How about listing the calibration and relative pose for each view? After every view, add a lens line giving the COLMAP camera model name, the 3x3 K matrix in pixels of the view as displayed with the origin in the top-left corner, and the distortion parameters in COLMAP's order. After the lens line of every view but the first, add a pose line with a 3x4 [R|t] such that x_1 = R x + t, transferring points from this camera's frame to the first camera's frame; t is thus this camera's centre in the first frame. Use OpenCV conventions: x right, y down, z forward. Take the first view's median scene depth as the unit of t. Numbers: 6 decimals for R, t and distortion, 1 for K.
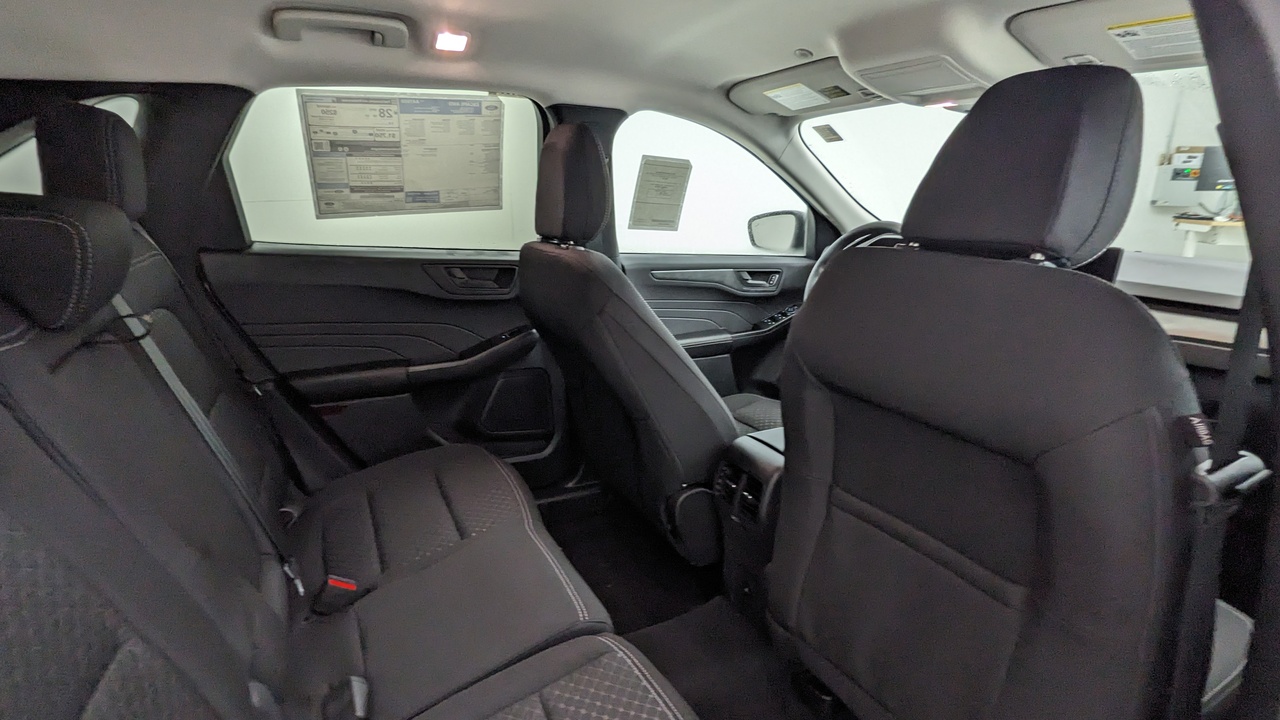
lens RADIAL K [[616.9, 0, 643.7], [0, 616.9, 354.1], [0, 0, 1]] dist [0.009926, -0.000302]
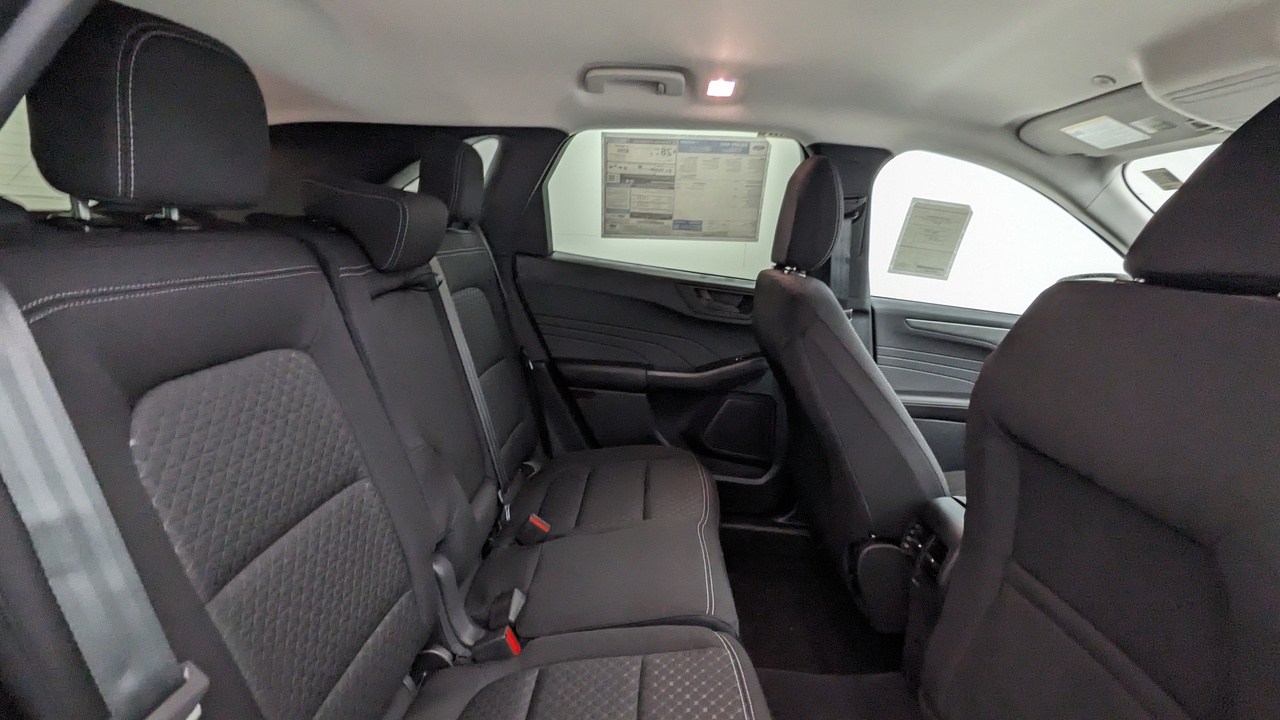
lens RADIAL K [[616.9, 0, 641.4], [0, 616.9, 350.3], [0, 0, 1]] dist [0.009926, -0.000302]
pose [[0.876248, 0.145246, -0.459448, 0.136849], [-0.186150, 0.981502, -0.044737, 0.041820], [0.444452, 0.124727, 0.887077, -0.012456]]
